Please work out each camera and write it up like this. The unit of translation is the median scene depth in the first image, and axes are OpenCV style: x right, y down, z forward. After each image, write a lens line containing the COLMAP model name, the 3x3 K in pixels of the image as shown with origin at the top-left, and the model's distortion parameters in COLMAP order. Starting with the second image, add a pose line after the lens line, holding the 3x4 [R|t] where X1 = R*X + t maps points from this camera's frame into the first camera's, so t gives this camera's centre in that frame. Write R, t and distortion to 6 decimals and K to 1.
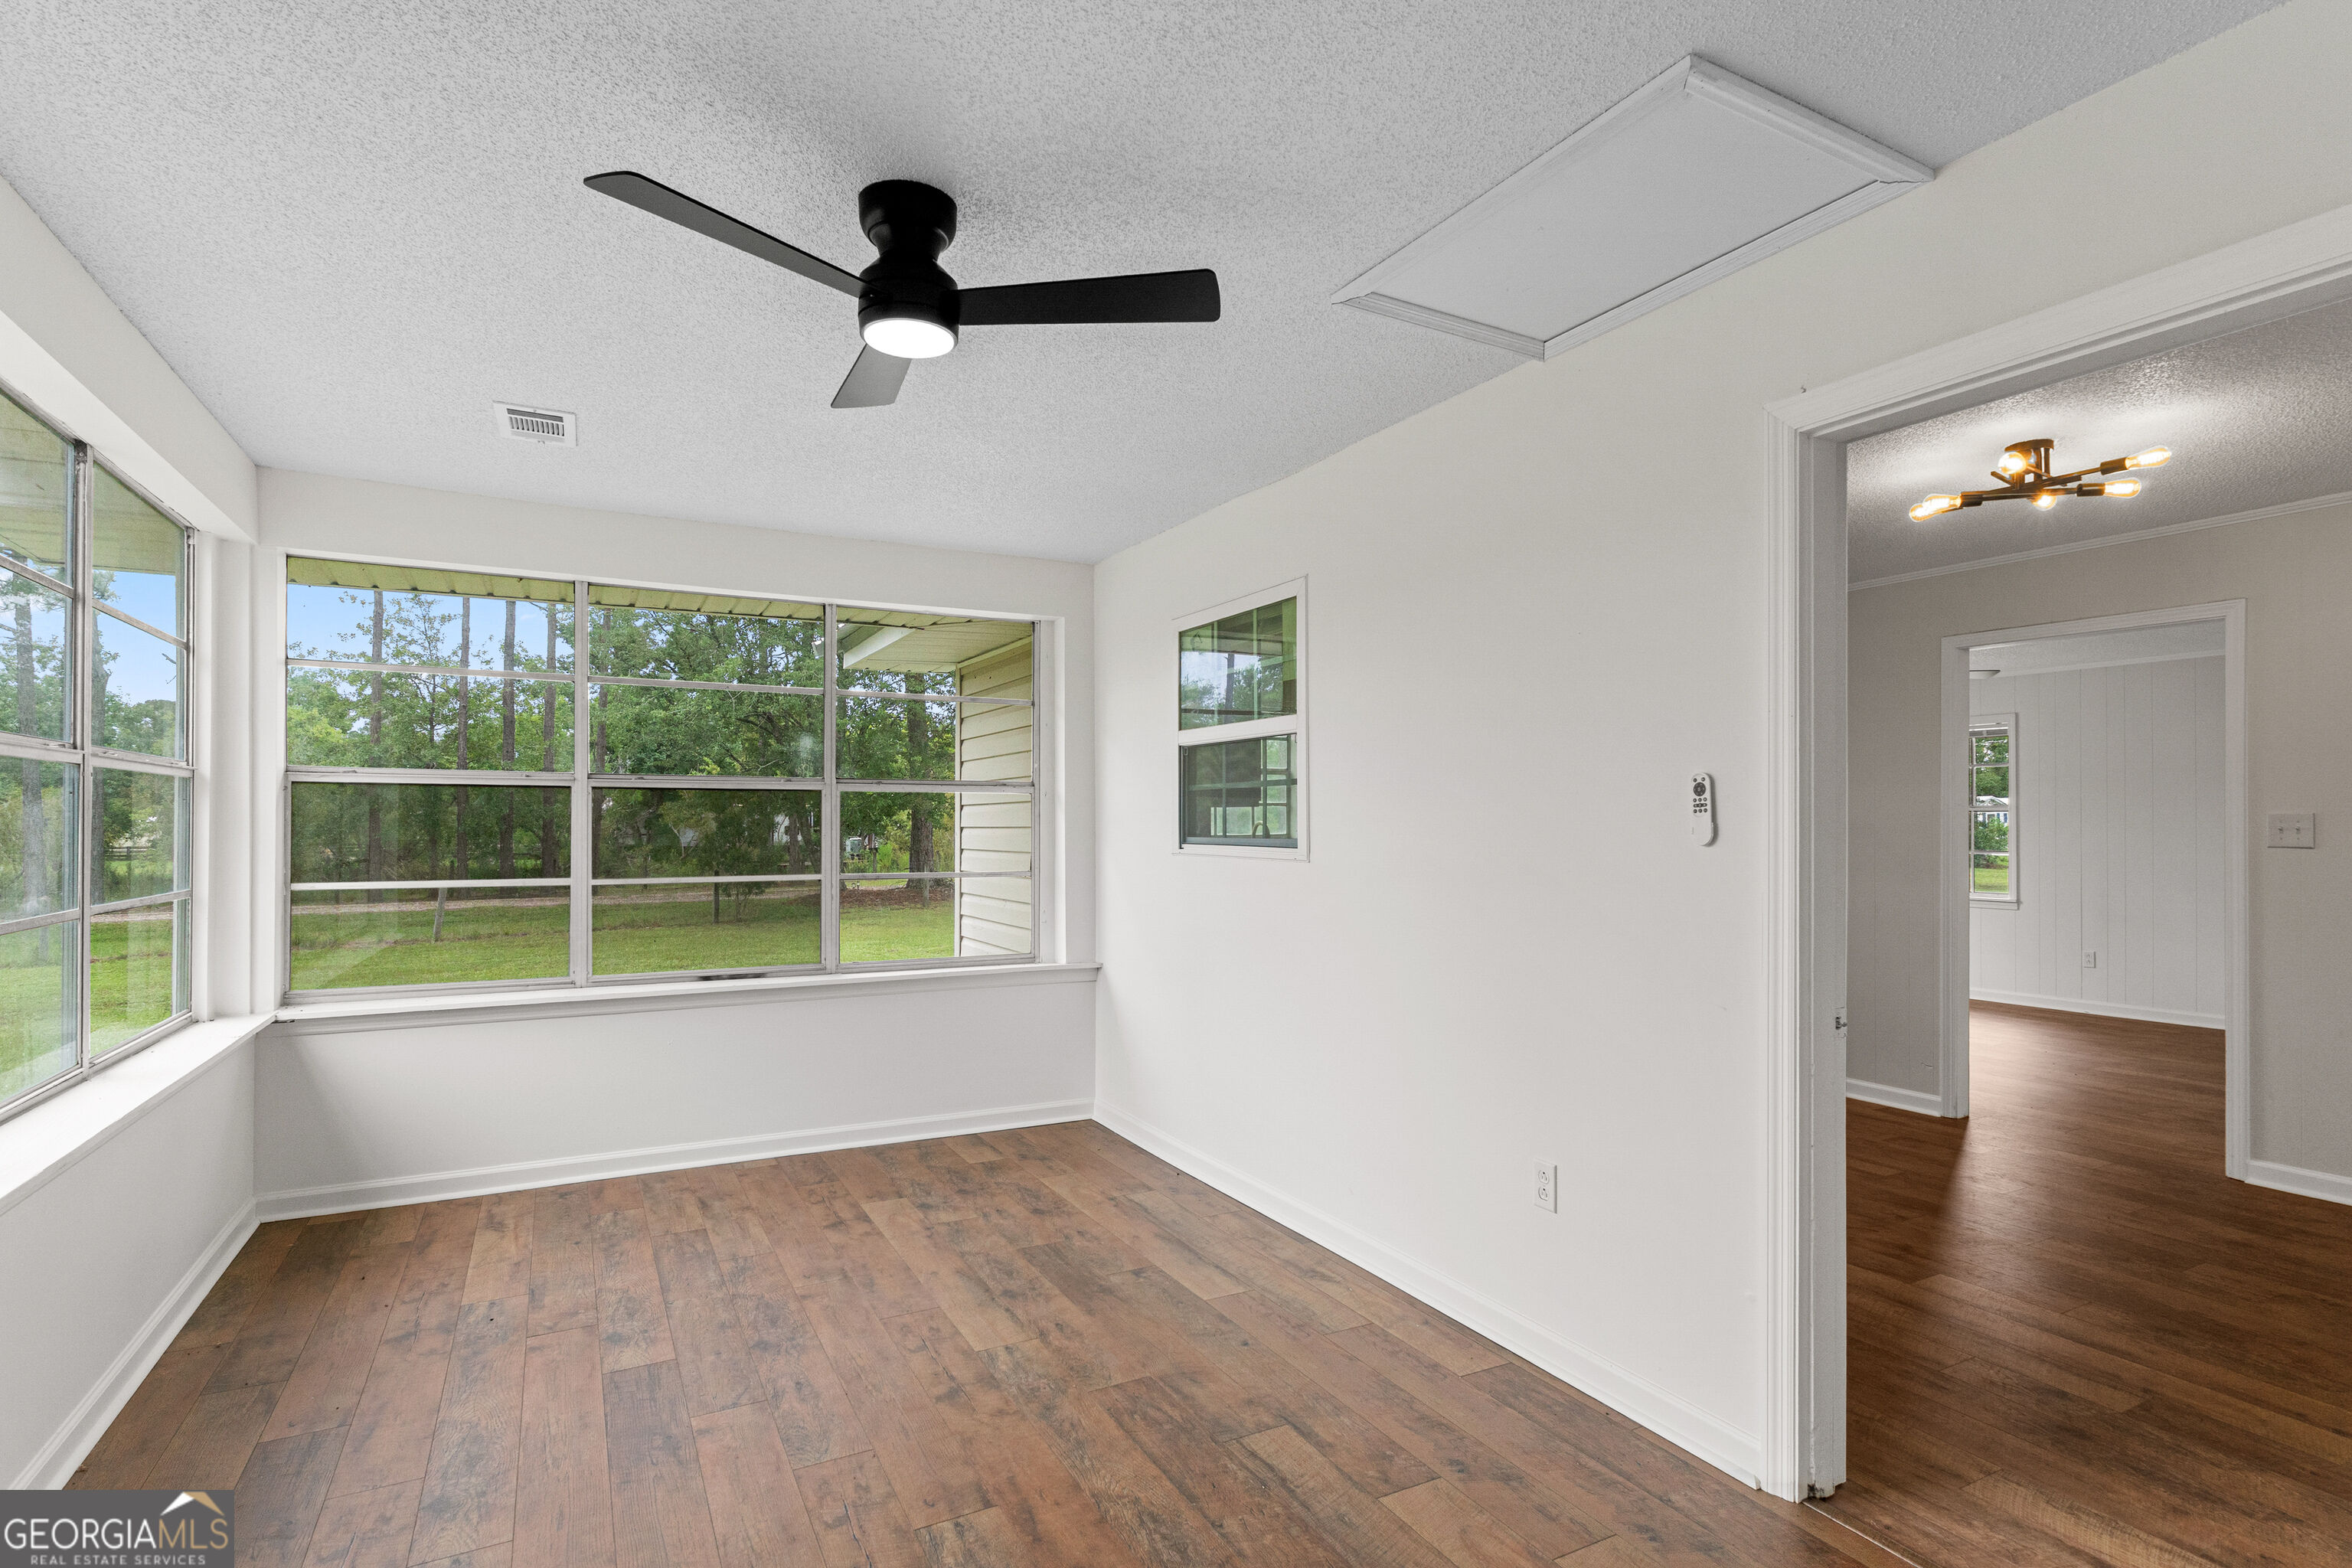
lens RADIAL K [[1107.0, 0, 1179.0], [0, 1107.0, 789.8], [0, 0, 1]] dist [0.001215, -0.000291]
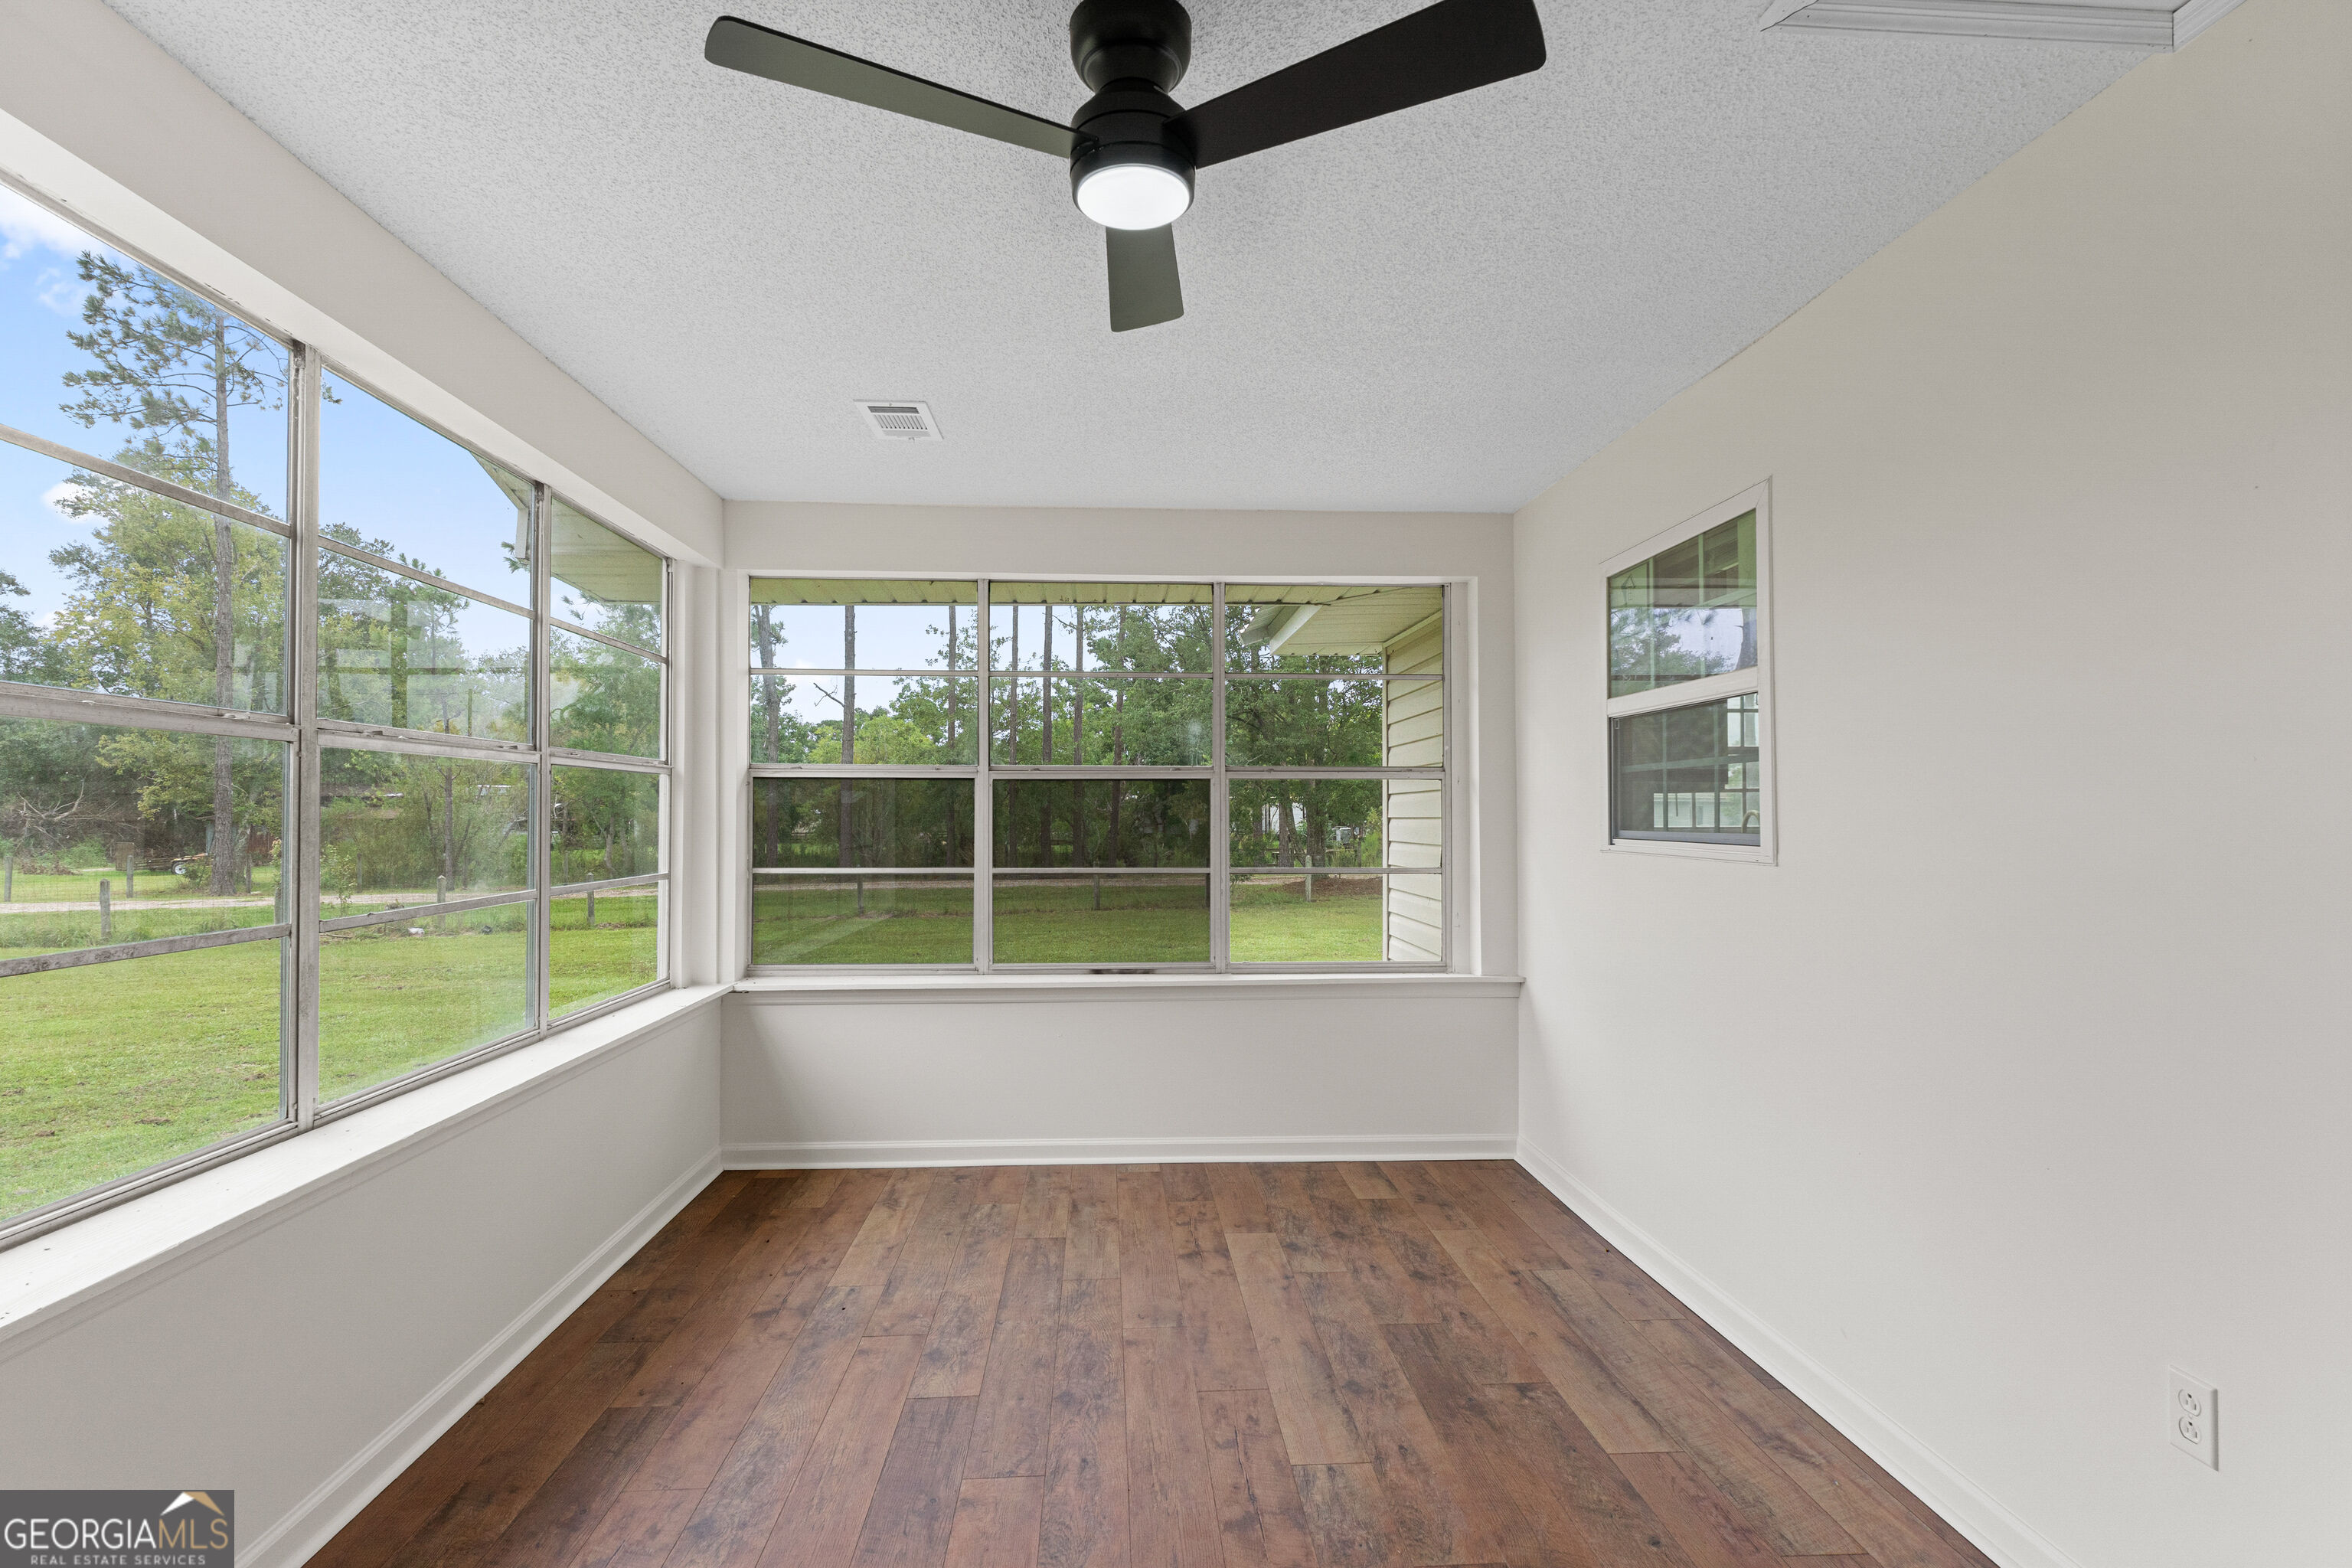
lens RADIAL K [[1107.0, 0, 1179.0], [0, 1107.0, 789.8], [0, 0, 1]] dist [0.001215, -0.000291]
pose [[0.910671, -0.010705, -0.412994, 0.060428], [0.014368, 0.999880, 0.005765, 0.004958], [0.412883, -0.011184, 0.910715, 0.171047]]
